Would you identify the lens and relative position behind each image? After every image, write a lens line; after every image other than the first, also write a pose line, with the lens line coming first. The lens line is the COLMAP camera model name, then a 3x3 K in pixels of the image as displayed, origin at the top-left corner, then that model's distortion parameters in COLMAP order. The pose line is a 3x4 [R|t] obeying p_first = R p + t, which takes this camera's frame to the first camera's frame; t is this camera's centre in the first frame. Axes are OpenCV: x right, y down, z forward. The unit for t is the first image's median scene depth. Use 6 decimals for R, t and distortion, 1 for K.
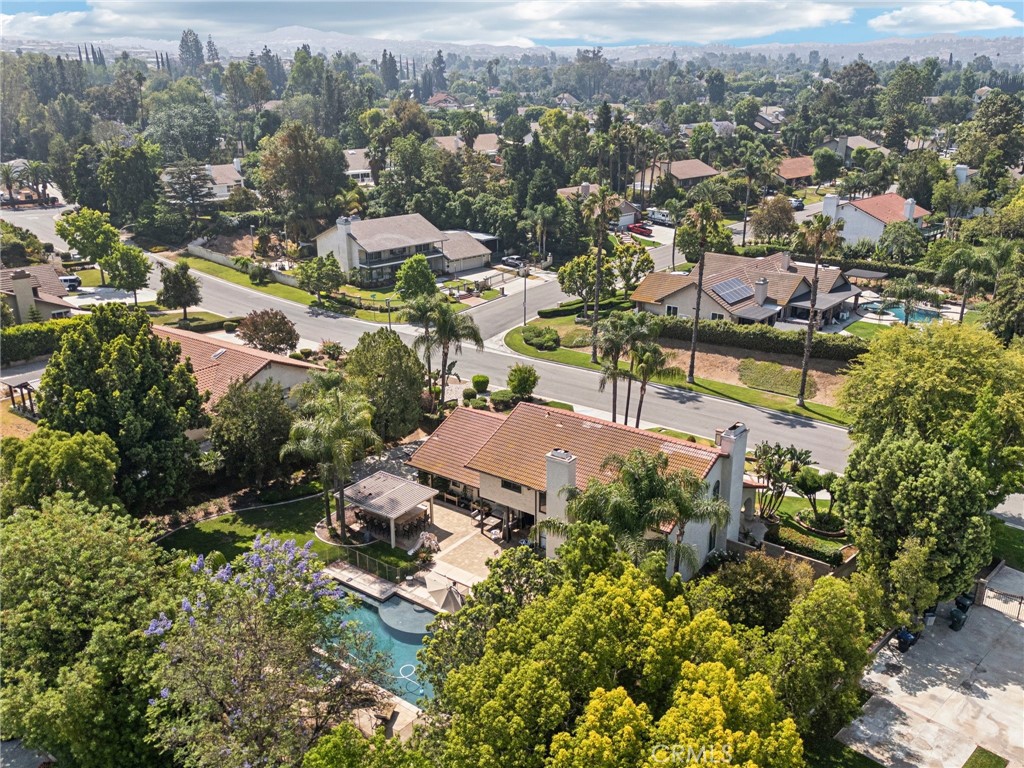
lens RADIAL K [[849.0, 0, 515.6], [0, 849.0, 382.9], [0, 0, 1]] dist [0.035879, 0.000782]
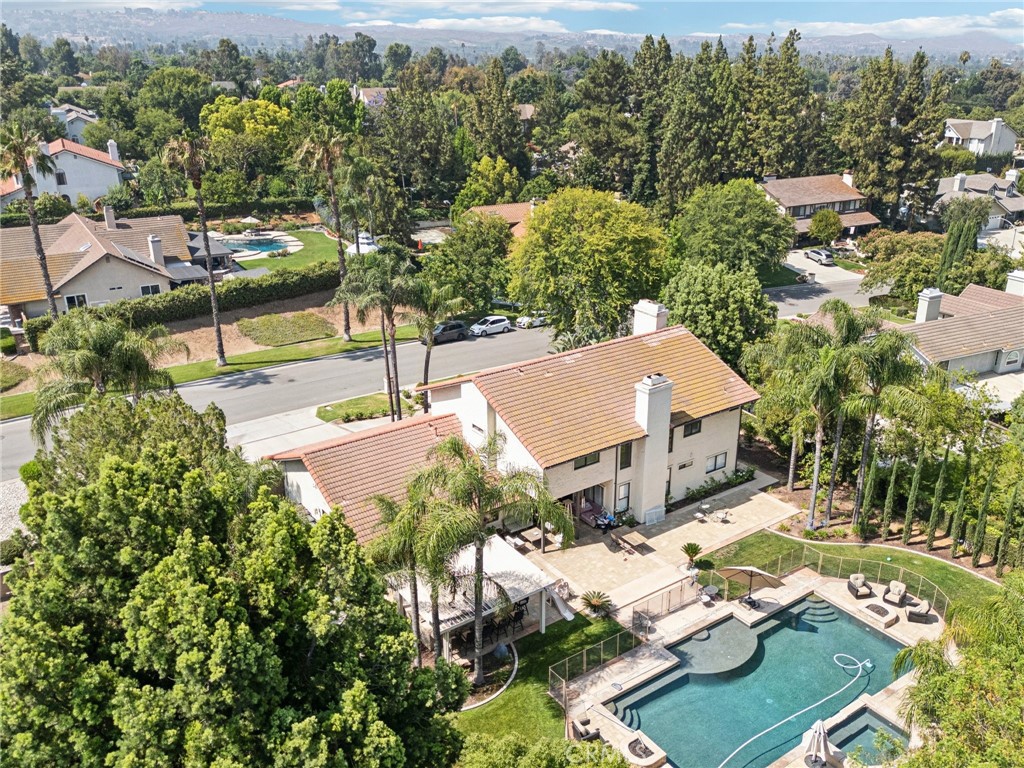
lens RADIAL K [[849.0, 0, 514.9], [0, 849.0, 386.6], [0, 0, 1]] dist [0.035879, 0.000782]
pose [[0.320214, -0.344435, 0.882512, -0.430454], [0.316778, 0.916869, 0.242904, -0.092906], [-0.892813, 0.201779, 0.402704, 0.469700]]
